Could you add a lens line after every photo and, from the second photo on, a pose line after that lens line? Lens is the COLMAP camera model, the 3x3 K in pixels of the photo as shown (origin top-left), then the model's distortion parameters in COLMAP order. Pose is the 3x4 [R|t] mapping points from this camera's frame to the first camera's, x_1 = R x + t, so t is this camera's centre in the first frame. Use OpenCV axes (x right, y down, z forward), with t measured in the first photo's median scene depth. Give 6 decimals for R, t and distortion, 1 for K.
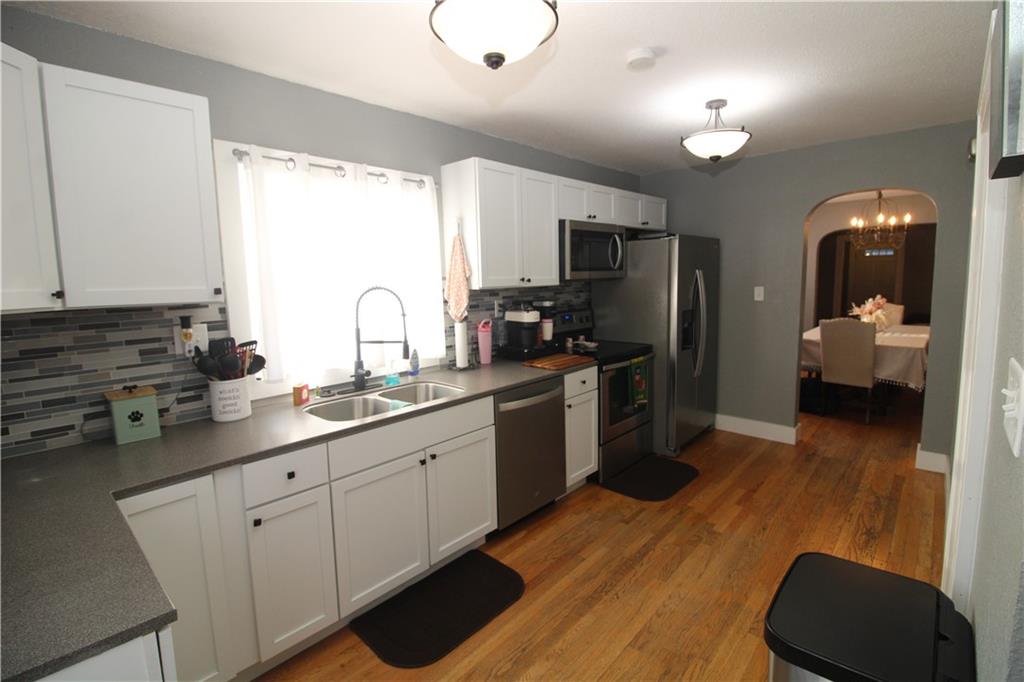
lens RADIAL K [[496.6, 0, 506.2], [0, 496.6, 324.5], [0, 0, 1]] dist [-0.008254, -0.010368]
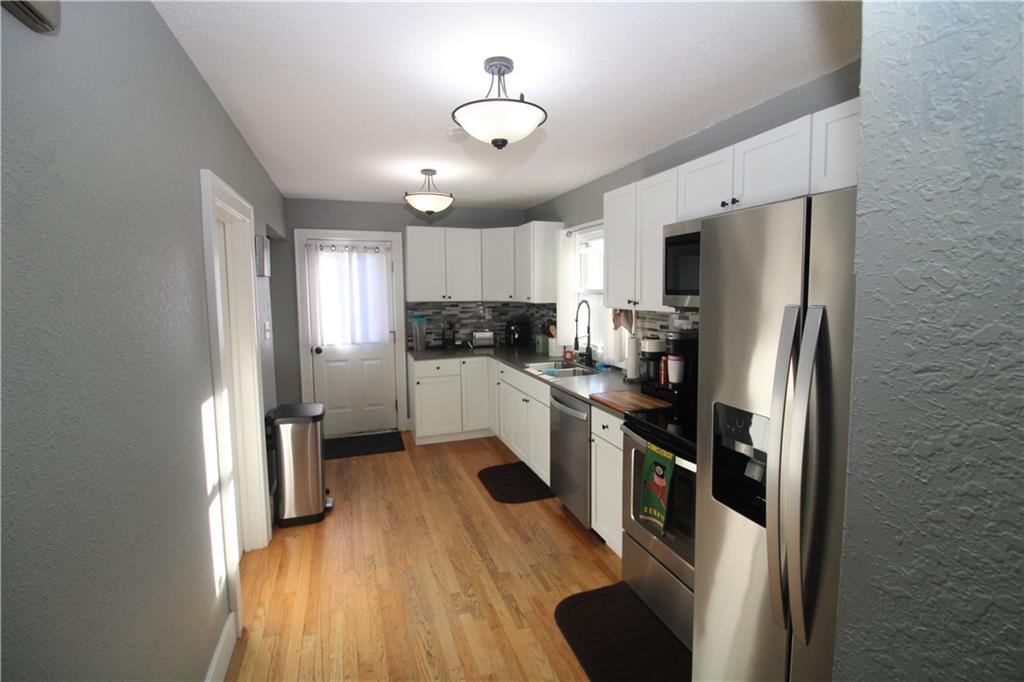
lens RADIAL K [[496.6, 0, 532.4], [0, 496.6, 330.4], [0, 0, 1]] dist [-0.008254, -0.010368]
pose [[-0.468584, 0.095374, -0.878255, 1.109130], [-0.079291, 0.985602, 0.149336, -0.190308], [0.879853, 0.139614, -0.454275, 1.483959]]
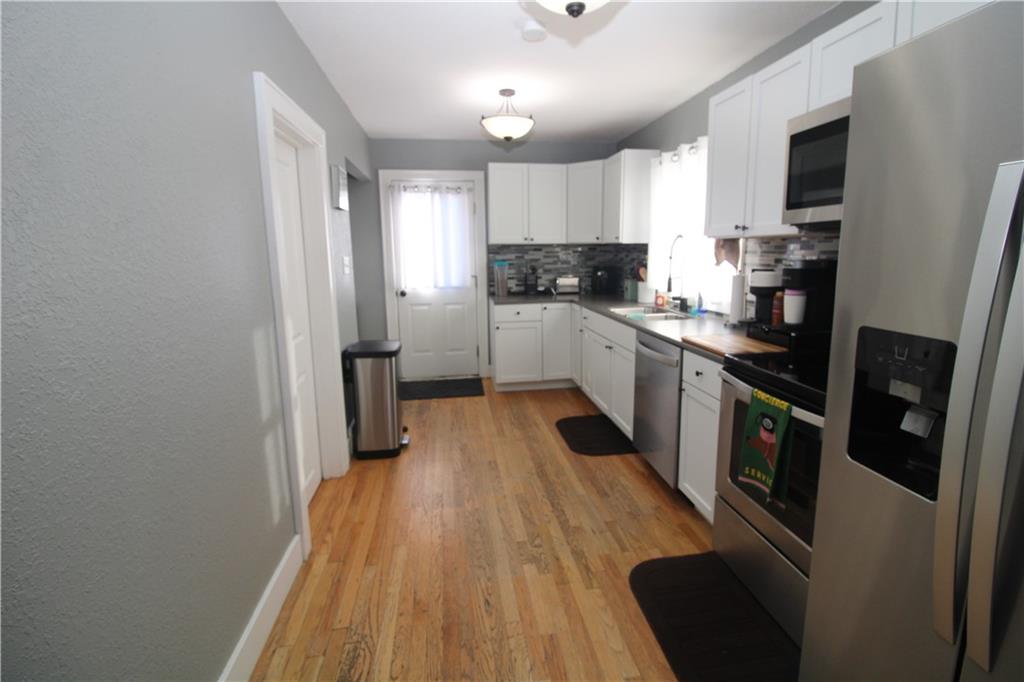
lens RADIAL K [[496.6, 0, 517.6], [0, 496.6, 331.1], [0, 0, 1]] dist [-0.008254, -0.010368]
pose [[-0.645404, 0.148314, -0.749304, 1.004241], [-0.059433, 0.968244, 0.242841, -0.117790], [0.761526, 0.201264, -0.616093, 1.456310]]
